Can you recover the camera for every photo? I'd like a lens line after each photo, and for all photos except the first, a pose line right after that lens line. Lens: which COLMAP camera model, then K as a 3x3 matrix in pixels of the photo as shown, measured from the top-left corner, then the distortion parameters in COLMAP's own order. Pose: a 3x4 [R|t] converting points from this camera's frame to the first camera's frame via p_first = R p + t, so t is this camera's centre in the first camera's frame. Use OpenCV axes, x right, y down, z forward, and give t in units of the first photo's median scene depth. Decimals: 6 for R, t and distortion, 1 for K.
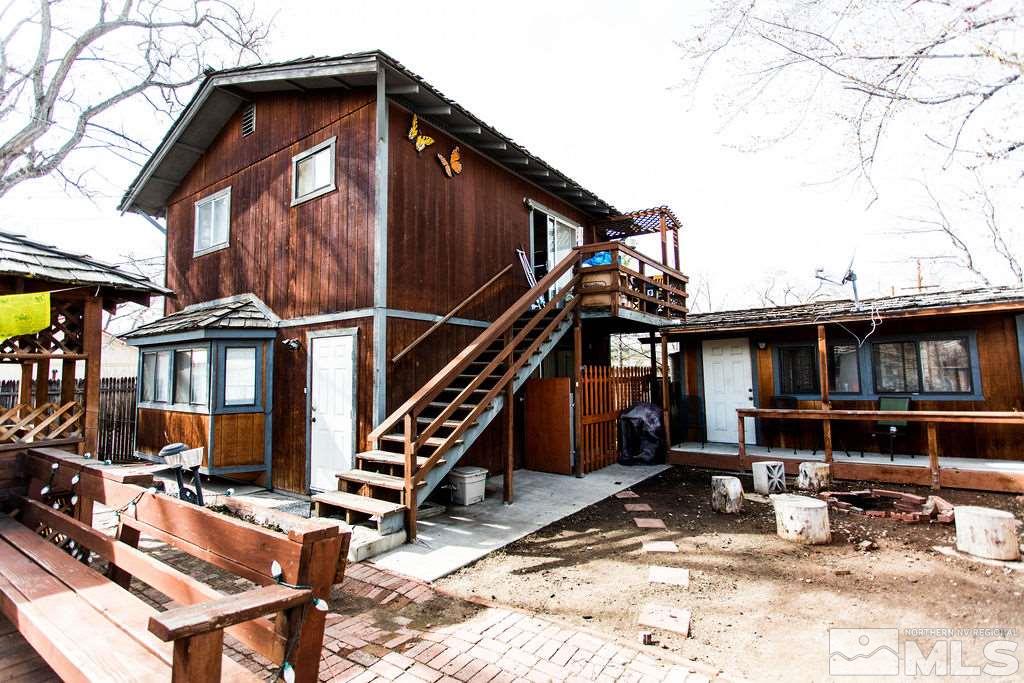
lens RADIAL K [[499.1, 0, 518.0], [0, 499.1, 339.7], [0, 0, 1]] dist [0.002214, 0.002502]
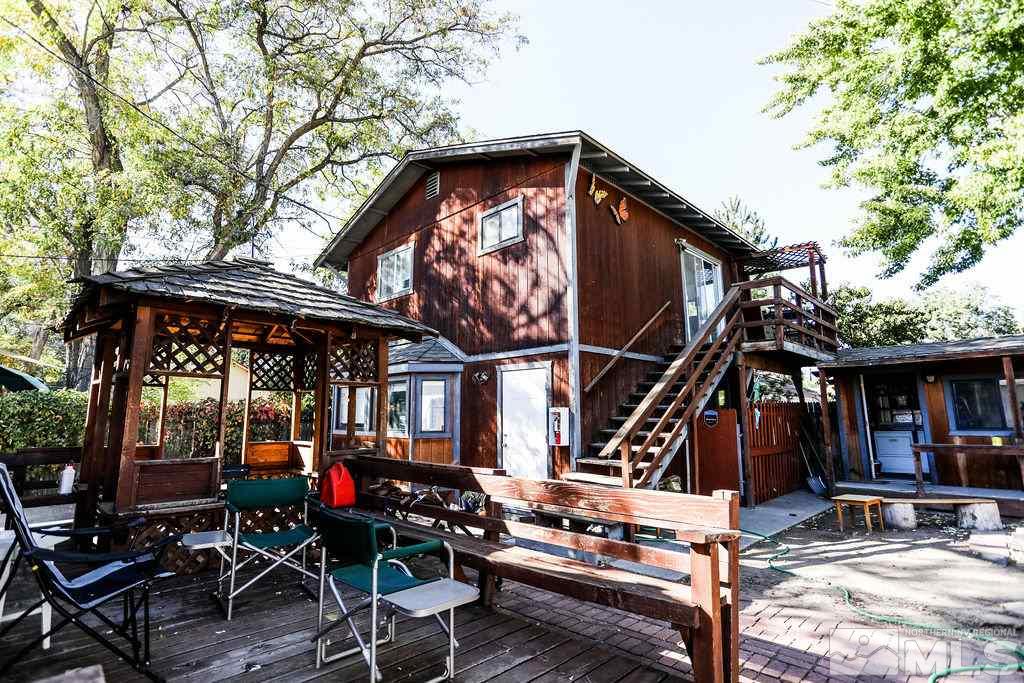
lens RADIAL K [[501.8, 0, 502.6], [0, 501.8, 349.5], [0, 0, 1]] dist [-0.003615, 0.002289]
pose [[0.984552, -0.013480, -0.174573, -0.199623], [0.002871, 0.998141, -0.060884, 0.016307], [0.175069, 0.059442, 0.982760, -0.120582]]
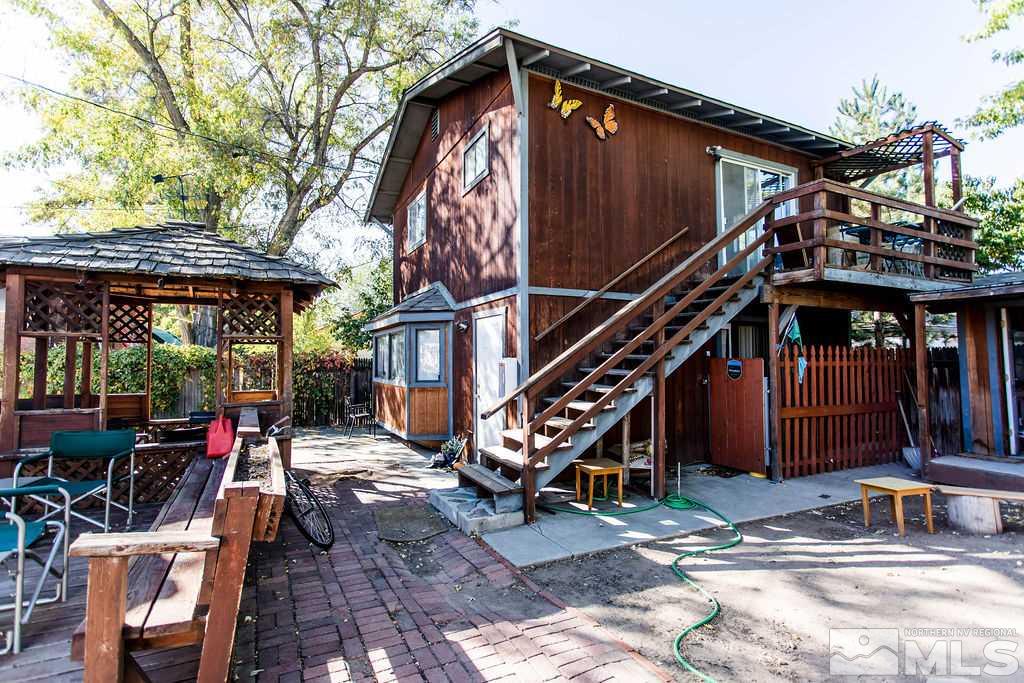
lens RADIAL K [[501.8, 0, 506.3], [0, 501.8, 338.2], [0, 0, 1]] dist [-0.003615, 0.002289]
pose [[0.877750, -0.012000, -0.478969, 0.144271], [0.025995, 0.999407, 0.022600, 0.014681], [0.478414, -0.032288, 0.877541, 0.092614]]
